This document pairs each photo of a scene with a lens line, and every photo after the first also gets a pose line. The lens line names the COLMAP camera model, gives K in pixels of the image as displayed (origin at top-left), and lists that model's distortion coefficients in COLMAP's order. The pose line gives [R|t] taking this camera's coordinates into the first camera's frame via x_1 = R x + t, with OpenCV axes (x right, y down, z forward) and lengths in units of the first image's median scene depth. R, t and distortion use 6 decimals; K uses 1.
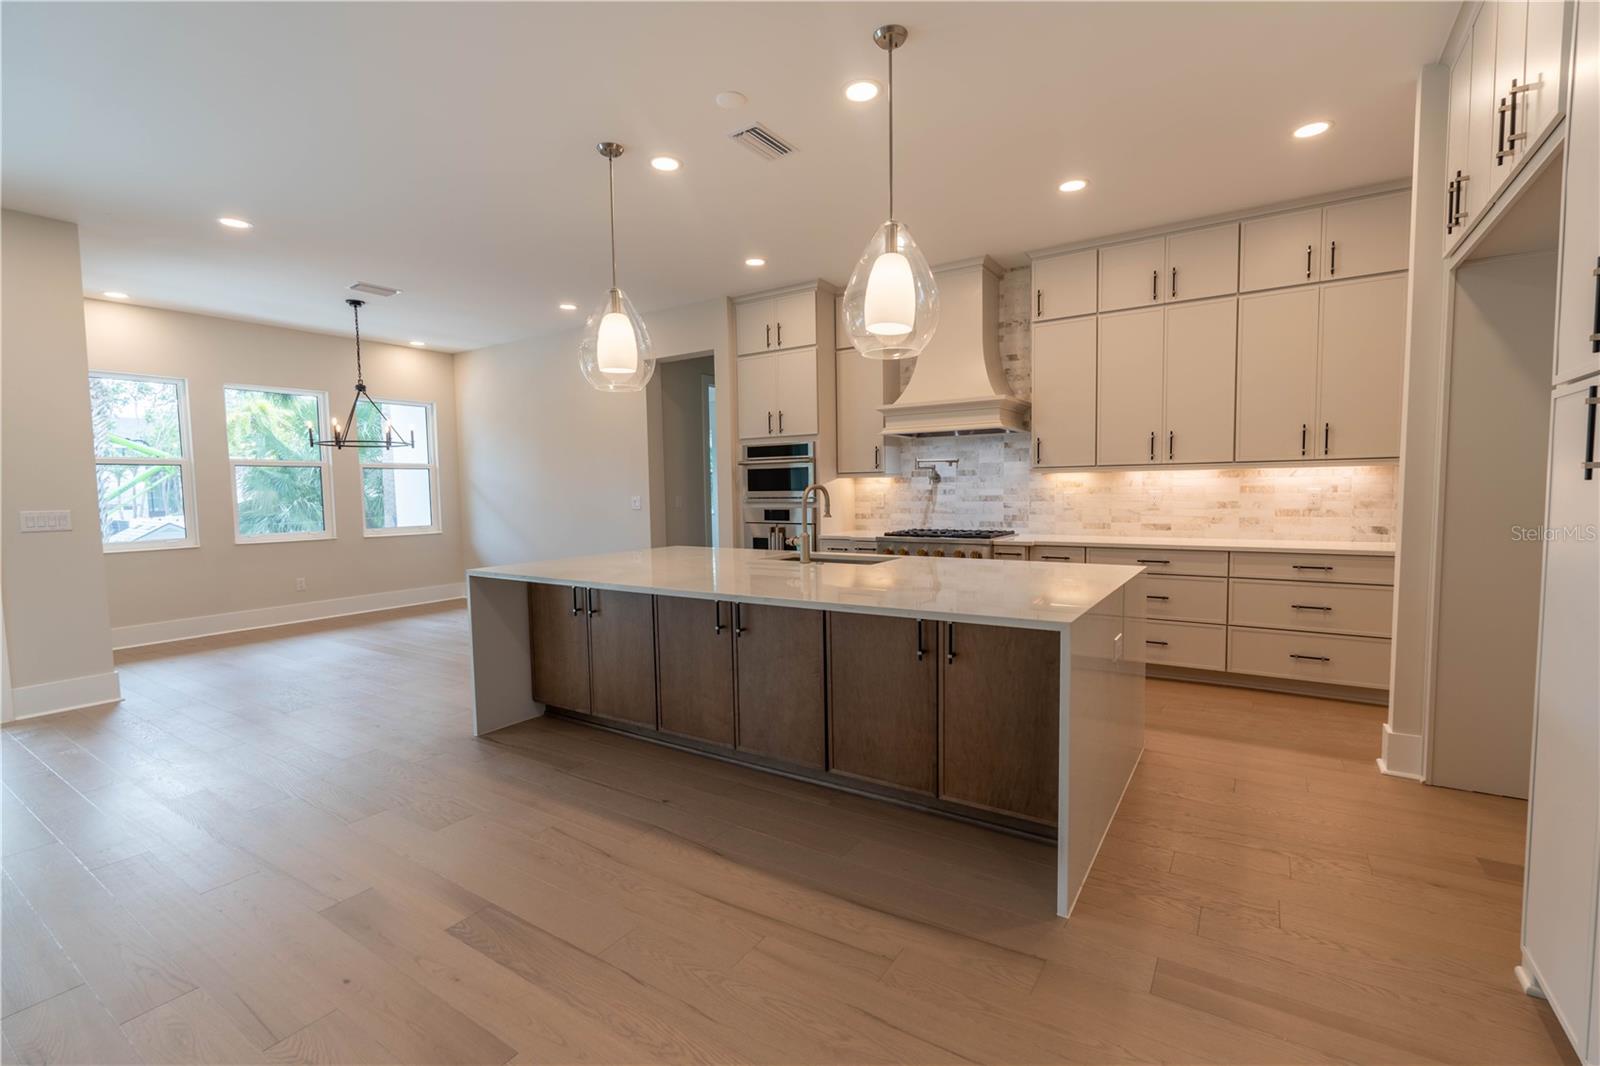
lens RADIAL K [[701.0, 0, 808.7], [0, 701.0, 532.4], [0, 0, 1]] dist [-0.002927, -0.000882]
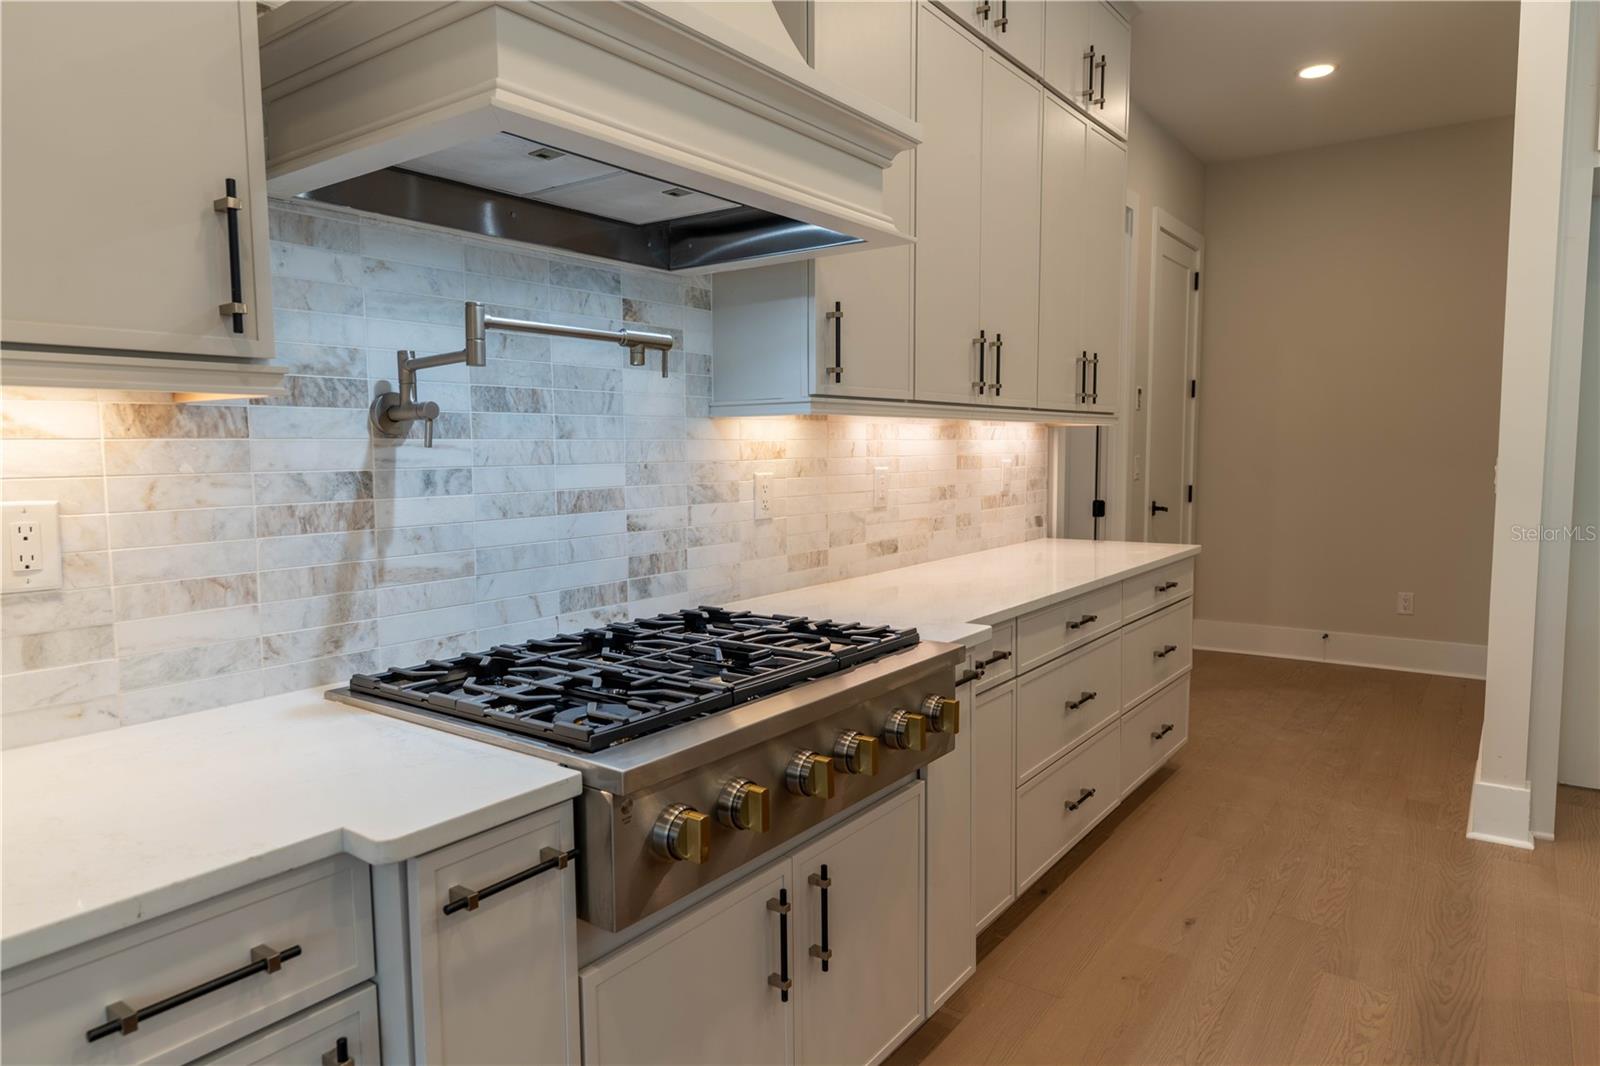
lens RADIAL K [[985.0, 0, 806.8], [0, 985.0, 540.0], [0, 0, 1]] dist [-0.008767, -0.003327]
pose [[0.051424, -0.079867, 0.995478, -0.112777], [0.070473, 0.994602, 0.076156, -0.057708], [-0.996187, 0.066239, 0.056775, 0.915702]]
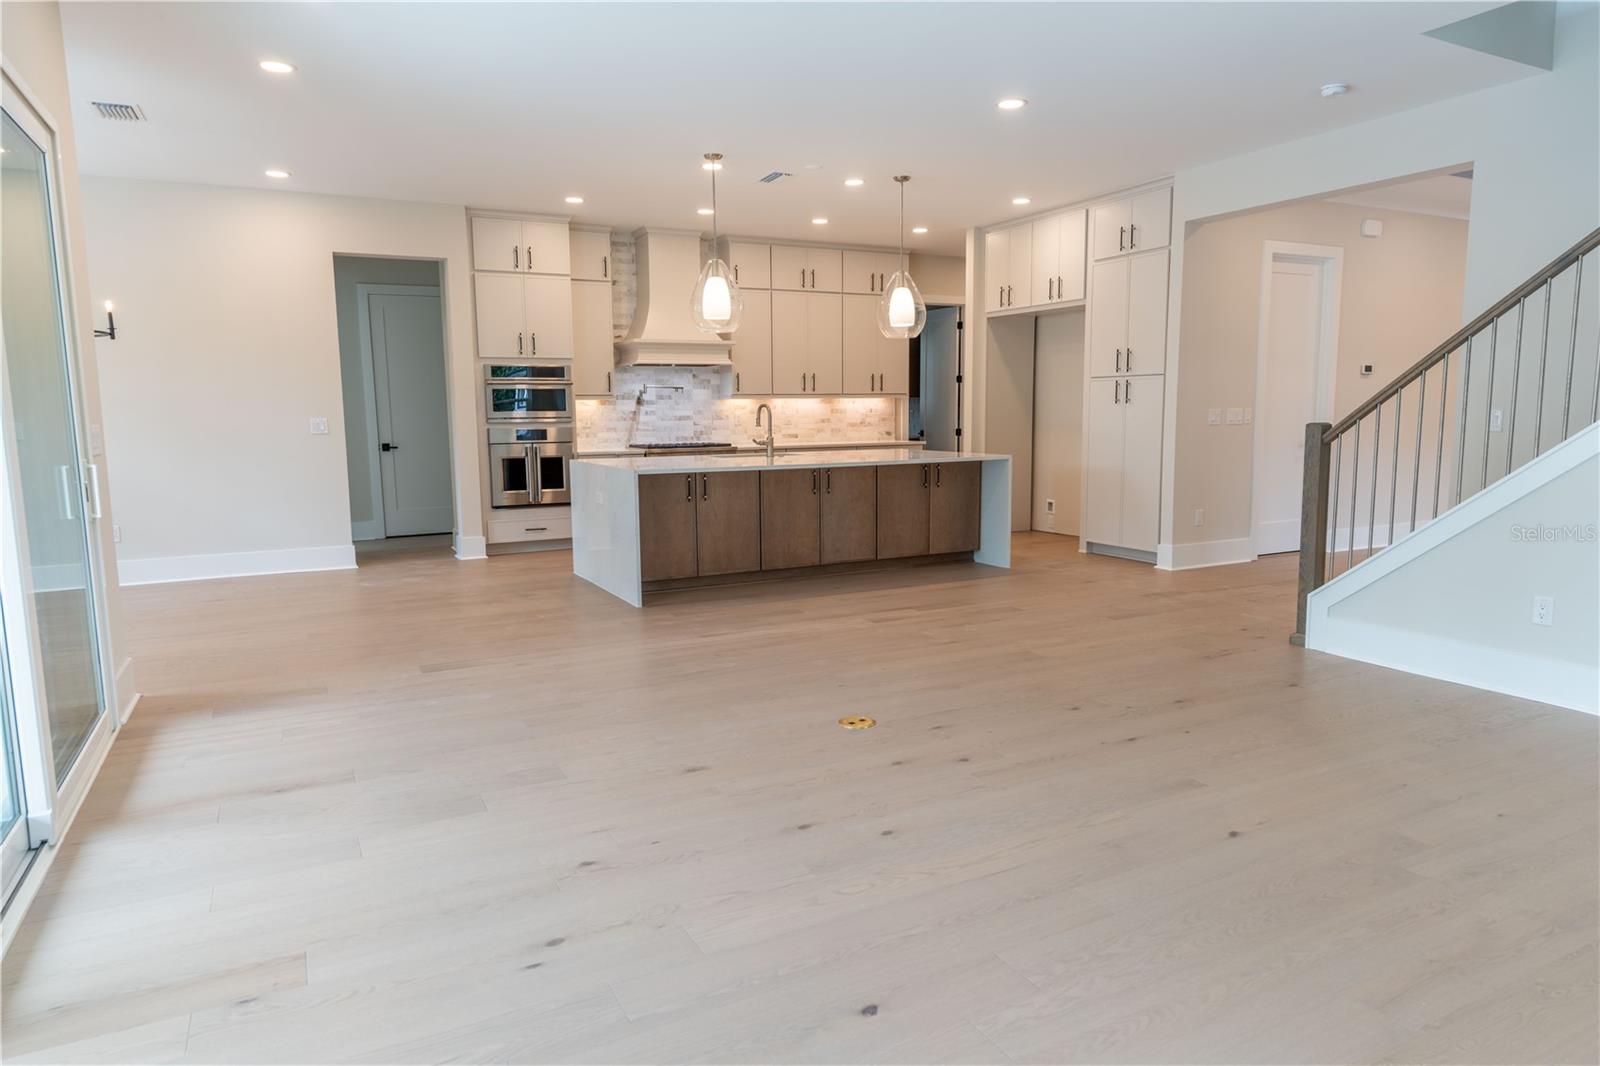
lens RADIAL K [[985.0, 0, 802.6], [0, 985.0, 533.1], [0, 0, 1]] dist [-0.008767, -0.003327]
pose [[0.493879, -0.098792, 0.863900, -1.207284], [0.058742, 0.995046, 0.080207, 0.028333], [-0.867544, 0.011135, 0.497235, -0.064042]]
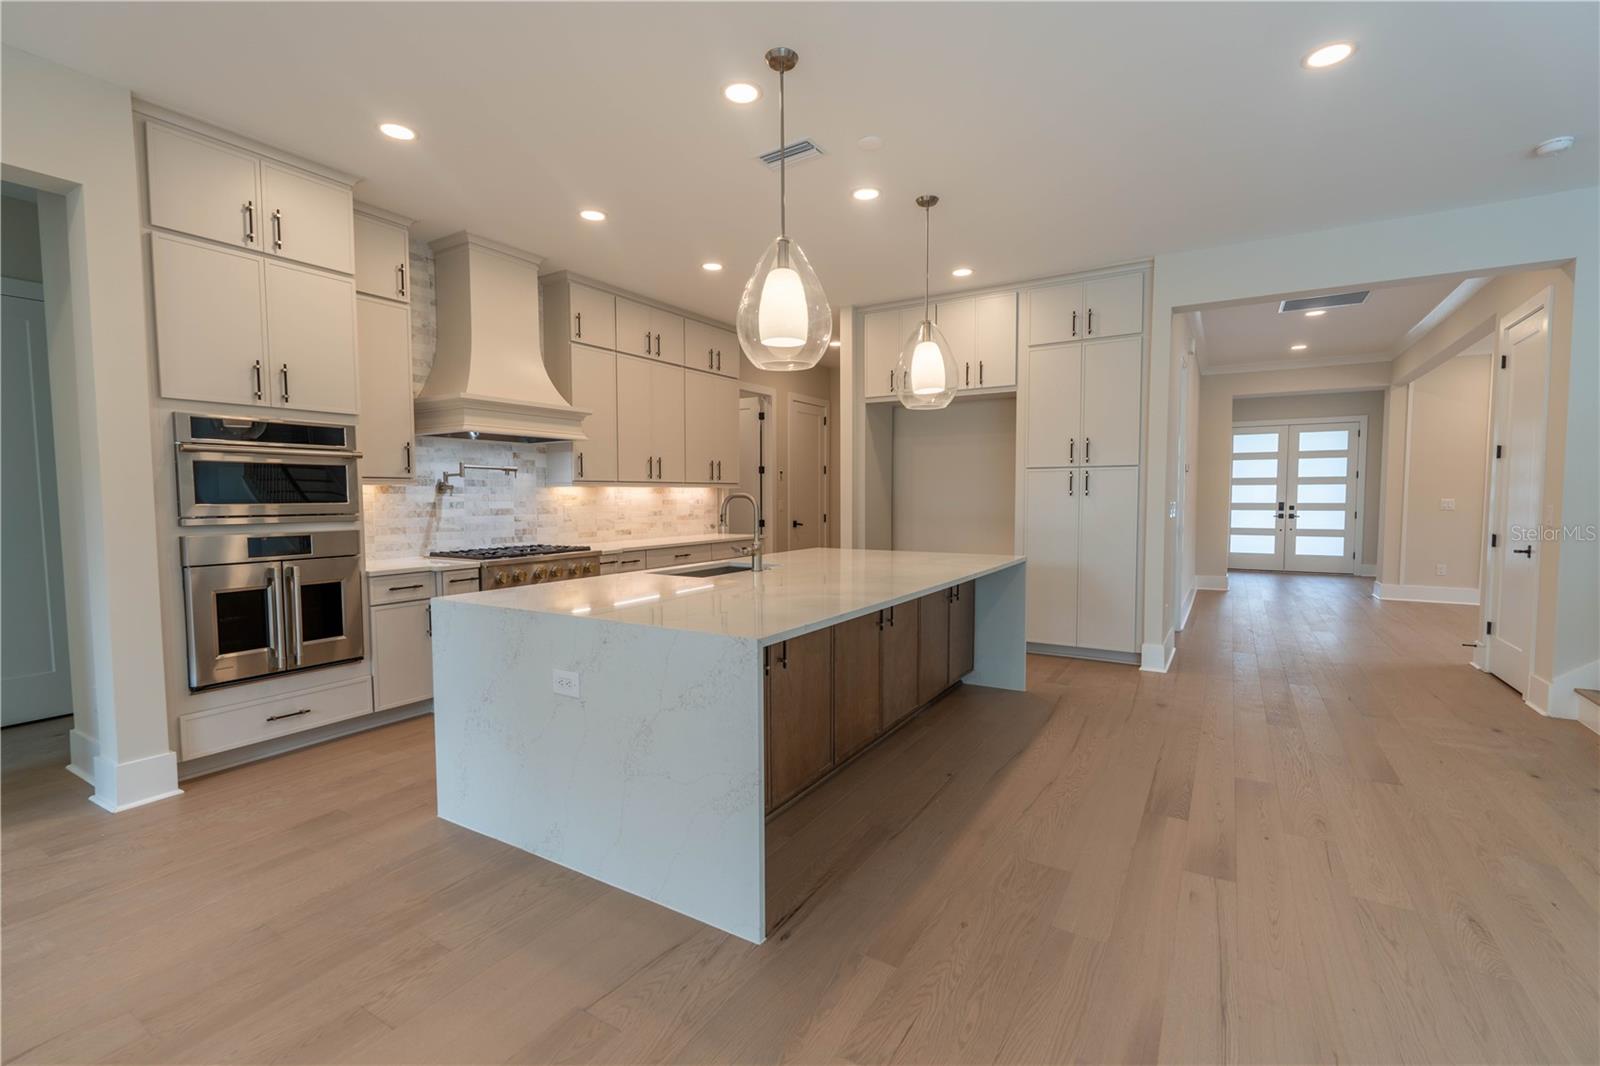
lens RADIAL K [[701.0, 0, 806.5], [0, 701.0, 533.2], [0, 0, 1]] dist [-0.002927, -0.000882]
pose [[-0.030105, -0.038835, 0.998792, -0.677557], [0.069593, 0.996739, 0.040852, -0.031307], [-0.997121, 0.070739, -0.027304, 0.643959]]
